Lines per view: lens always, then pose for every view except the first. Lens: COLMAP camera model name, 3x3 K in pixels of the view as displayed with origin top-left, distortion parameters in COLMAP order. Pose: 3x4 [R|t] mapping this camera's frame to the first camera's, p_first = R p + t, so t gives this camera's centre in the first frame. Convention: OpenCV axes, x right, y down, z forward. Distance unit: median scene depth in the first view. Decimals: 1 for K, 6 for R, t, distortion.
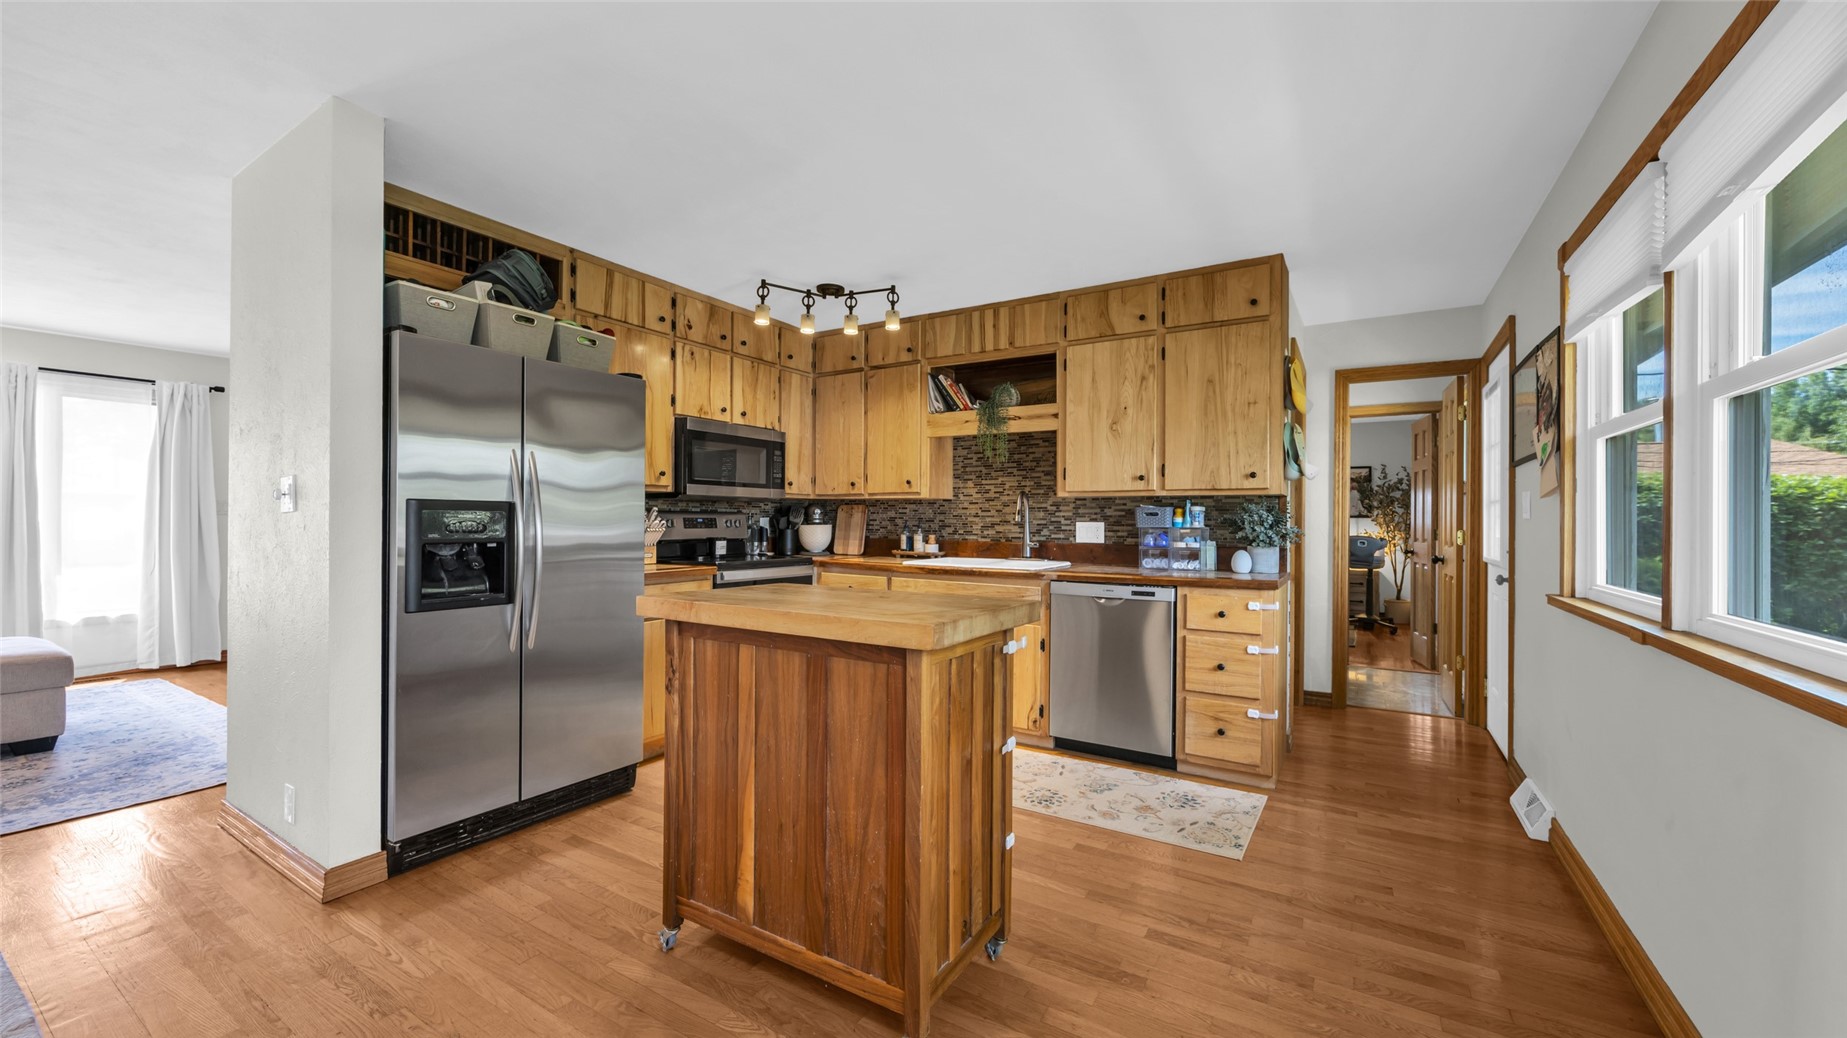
lens RADIAL K [[708.5, 0, 923.5], [0, 708.5, 519.0], [0, 0, 1]] dist [-0.001060, -0.000063]
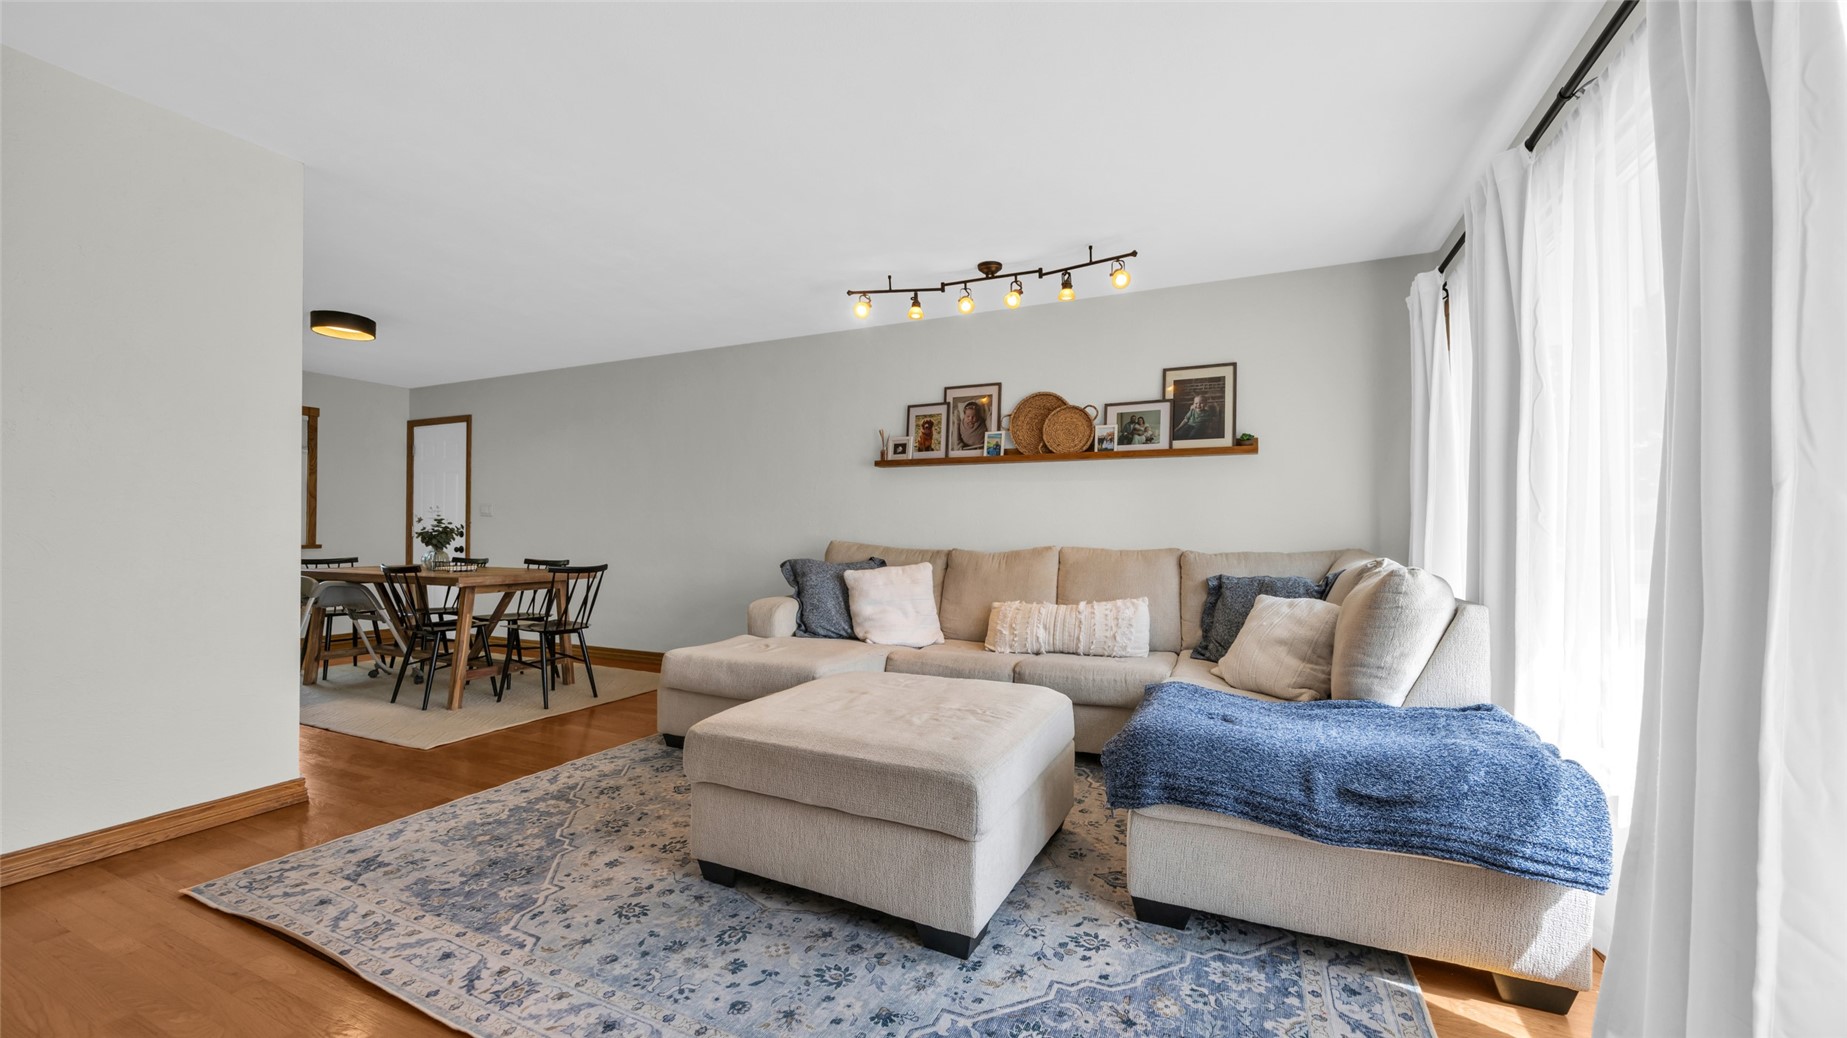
lens RADIAL K [[708.5, 0, 923.5], [0, 708.5, 519.0], [0, 0, 1]] dist [-0.001060, -0.000063]
pose [[-0.992117, -0.011414, -0.124797, -1.275877], [-0.008874, 0.999742, -0.020894, 0.028568], [0.125003, -0.019622, -0.991962, 1.555845]]
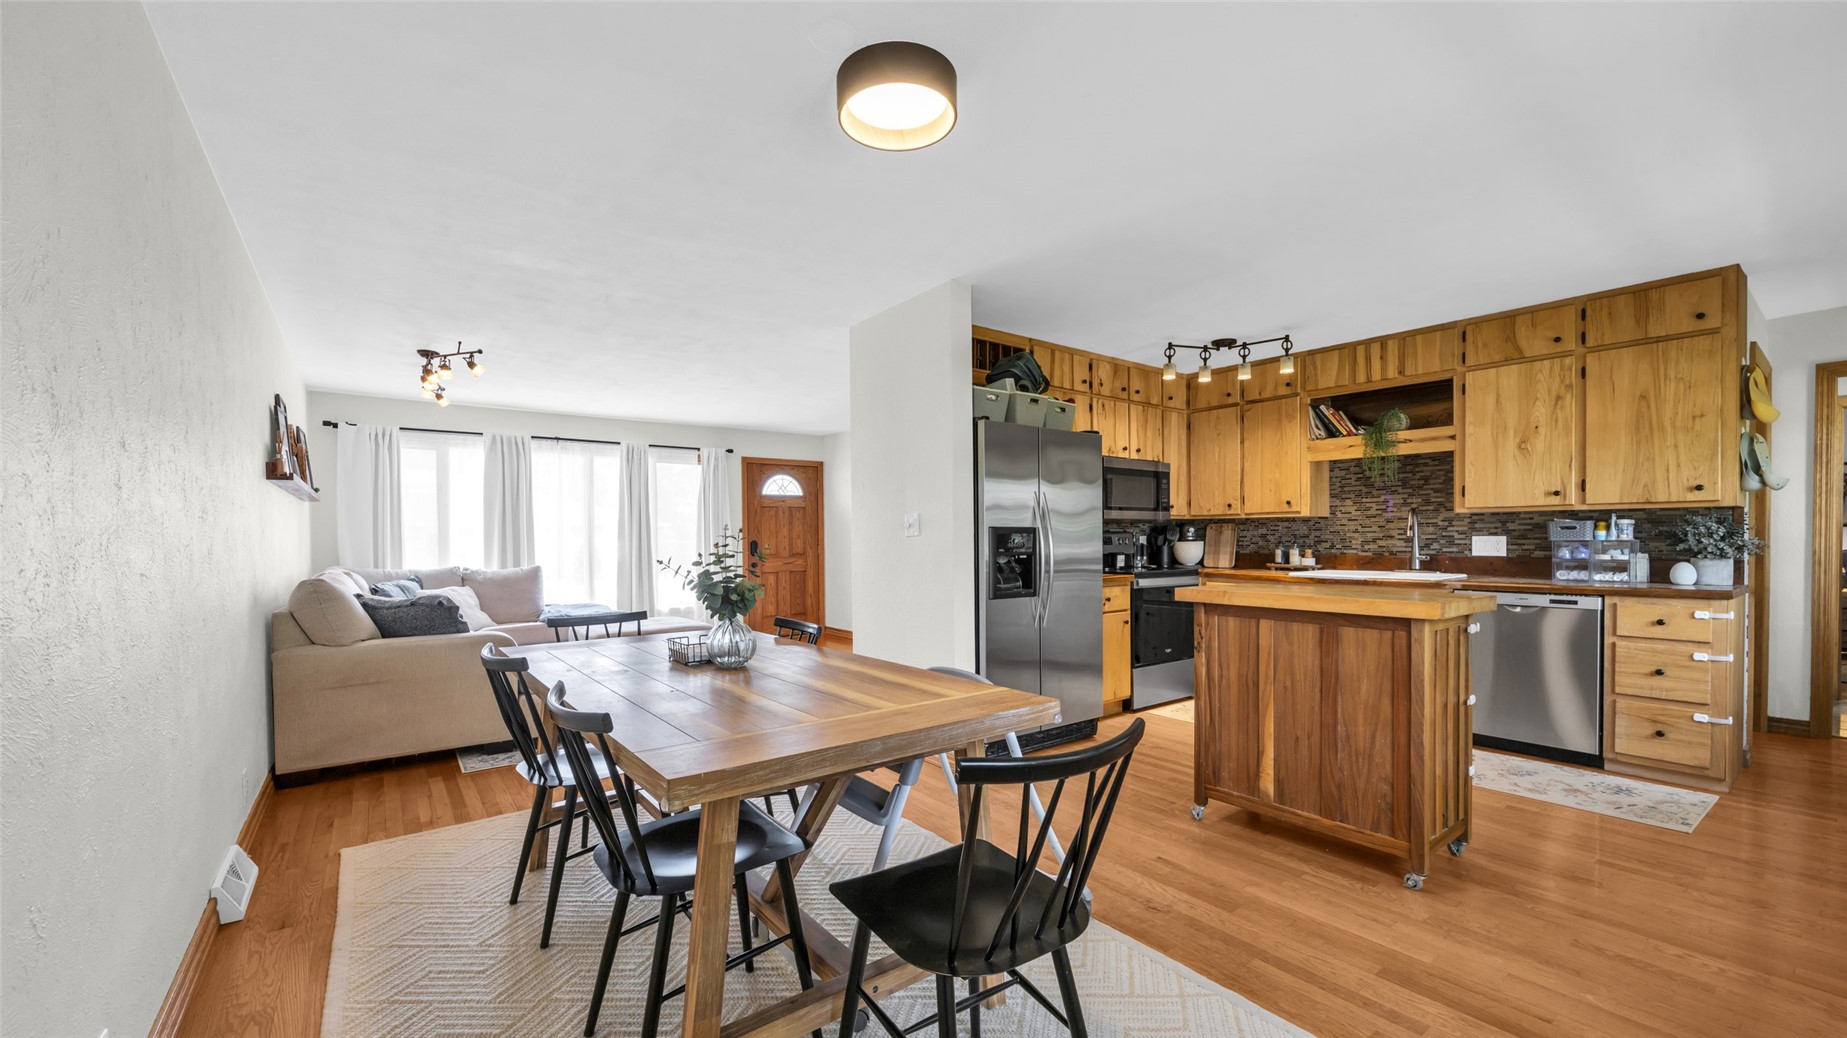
lens RADIAL K [[729.1, 0, 910.0], [0, 729.1, 547.5], [0, 0, 1]] dist [-0.000229, 0.000164]
pose [[0.930299, -0.007041, -0.366735, -0.185649], [0.012138, 0.999859, 0.011594, -0.001826], [0.366601, -0.015237, 0.930253, -0.352265]]
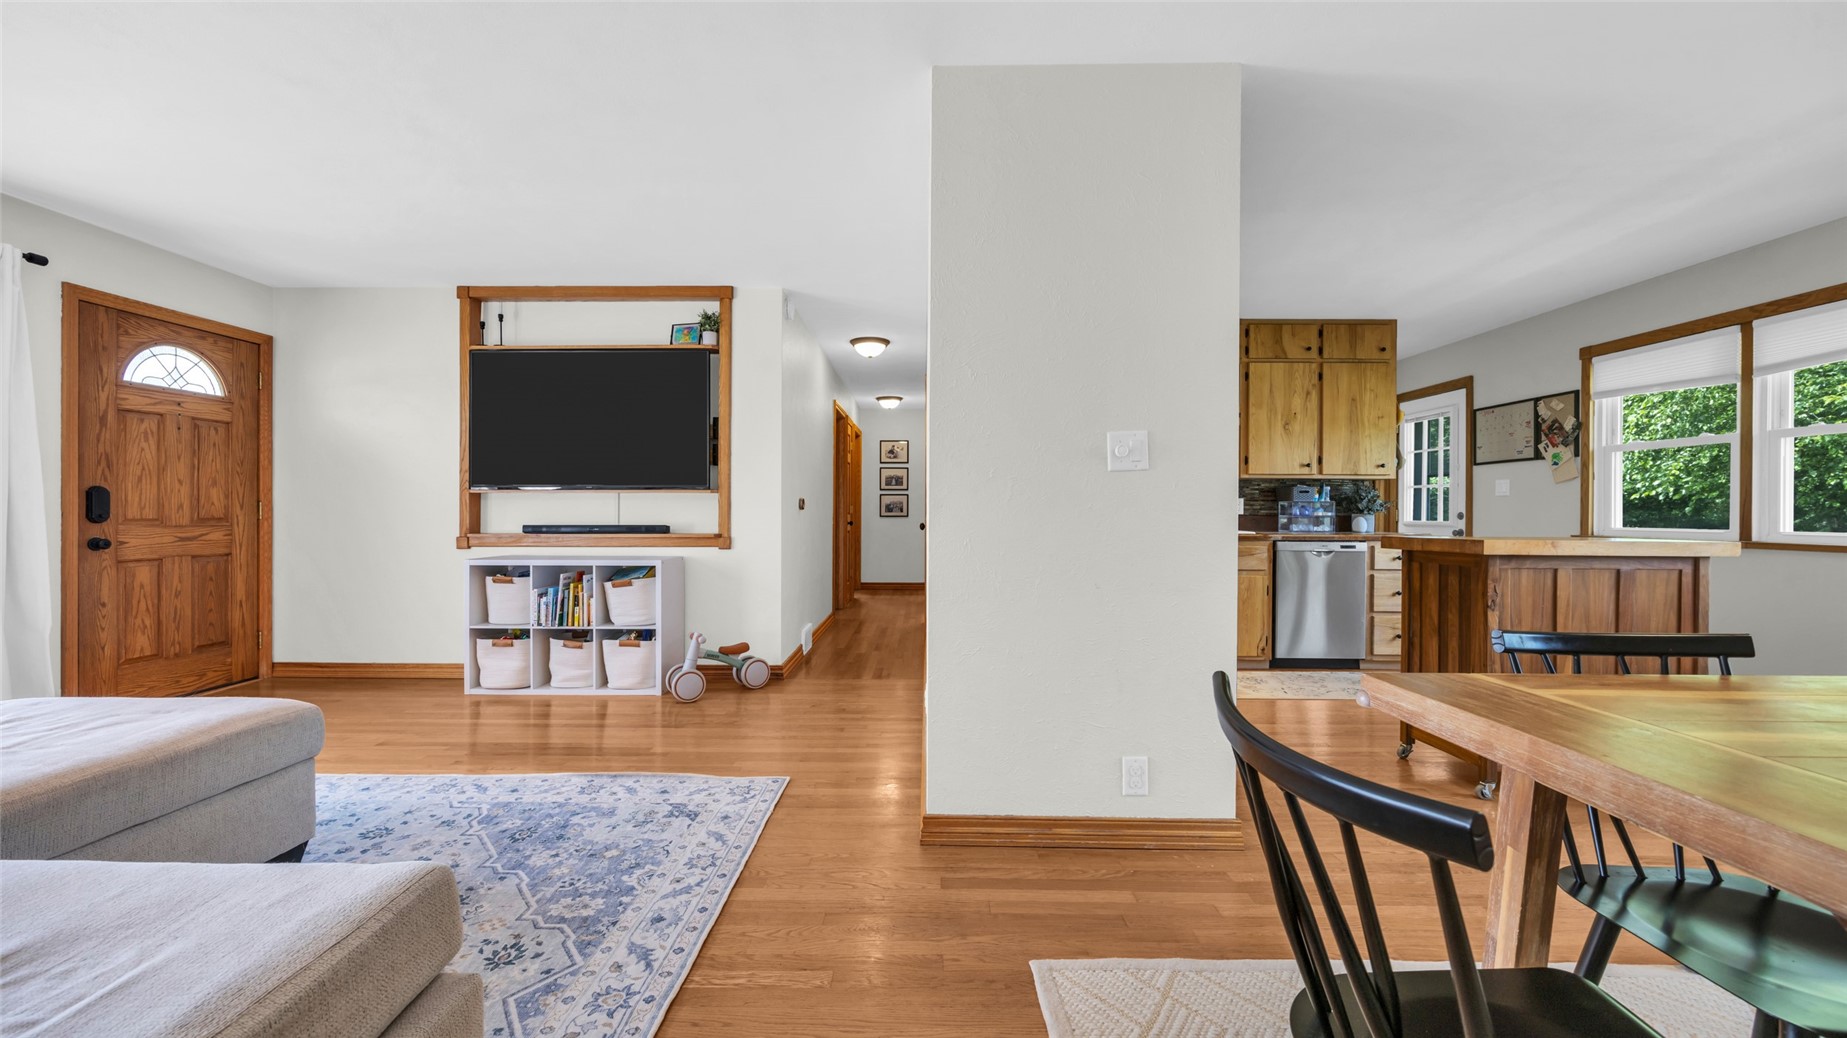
lens RADIAL K [[708.5, 0, 923.5], [0, 708.5, 519.0], [0, 0, 1]] dist [-0.001060, -0.000063]
pose [[0.851199, -0.007361, 0.524792, -1.043707], [-0.000185, 0.999897, 0.014324, 0.026573], [-0.524843, -0.012290, 0.851110, 0.215595]]
